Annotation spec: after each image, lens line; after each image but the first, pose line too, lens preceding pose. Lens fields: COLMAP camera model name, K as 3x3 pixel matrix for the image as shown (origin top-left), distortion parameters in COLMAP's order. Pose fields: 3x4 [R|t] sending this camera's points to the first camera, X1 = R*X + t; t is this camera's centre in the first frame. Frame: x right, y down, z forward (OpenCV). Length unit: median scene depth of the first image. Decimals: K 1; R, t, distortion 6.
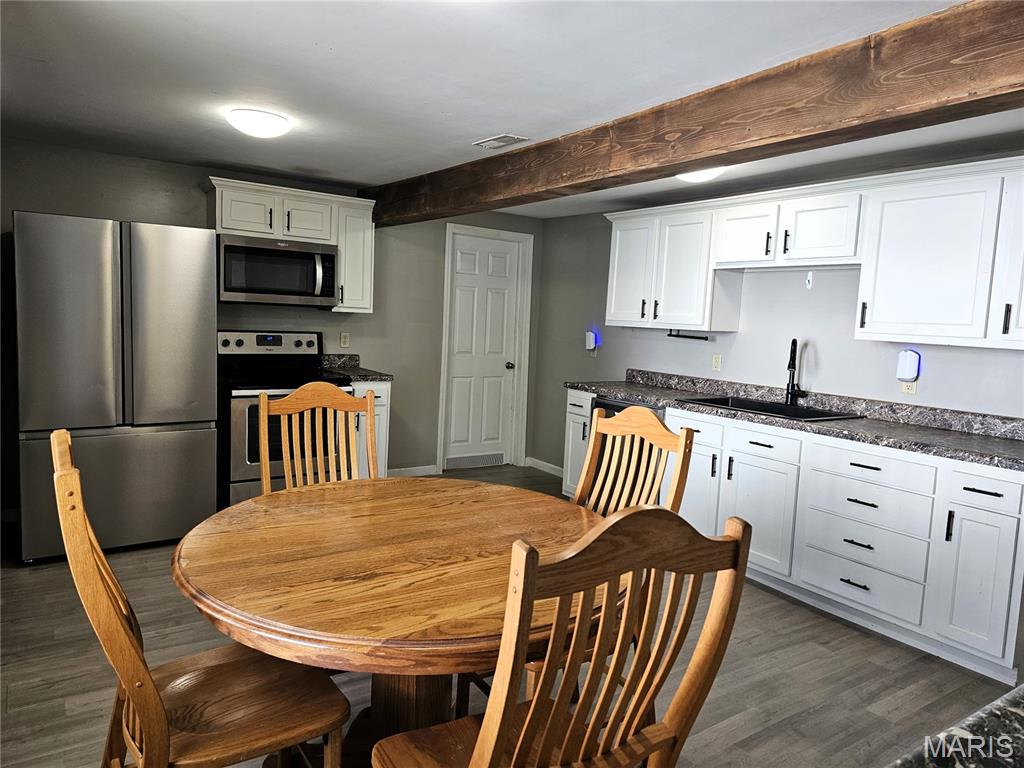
lens RADIAL K [[680.5, 0, 512.0], [0, 680.5, 384.0], [0, 0, 1]] dist [0.037364, -0.000860]
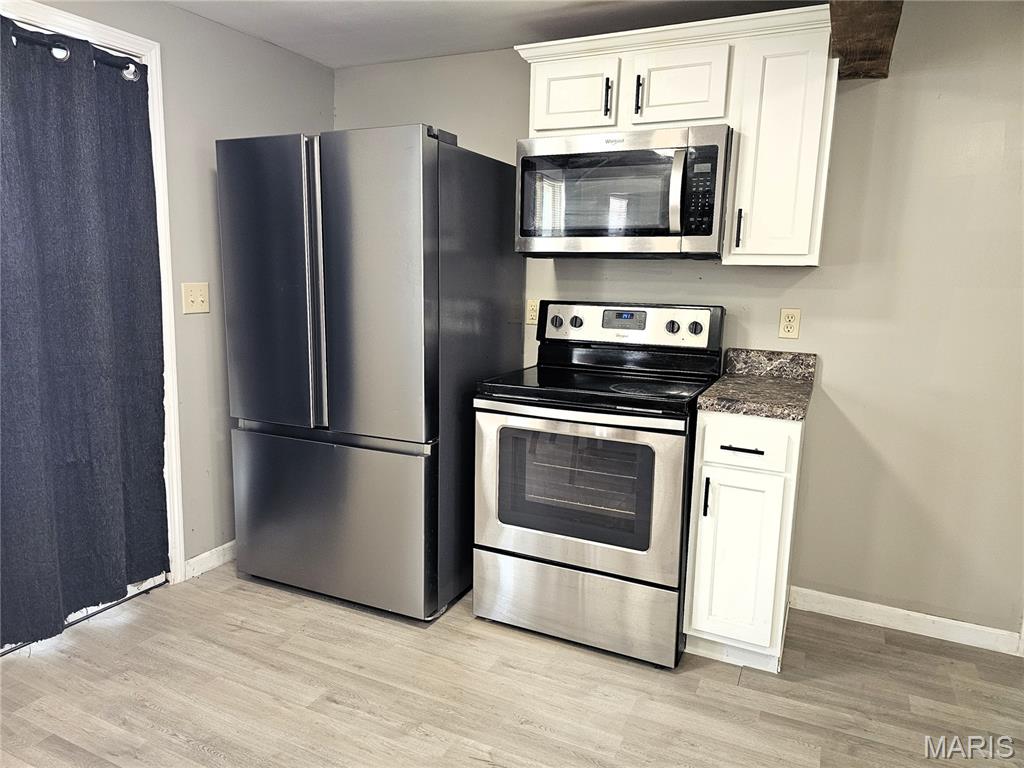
lens RADIAL K [[680.5, 0, 512.0], [0, 680.5, 384.0], [0, 0, 1]] dist [0.037364, -0.000860]
pose [[0.499647, 0.101104, -0.860309, 0.099057], [-0.088209, 0.993941, 0.065578, -0.038135], [0.861726, 0.043121, 0.505538, 0.617154]]
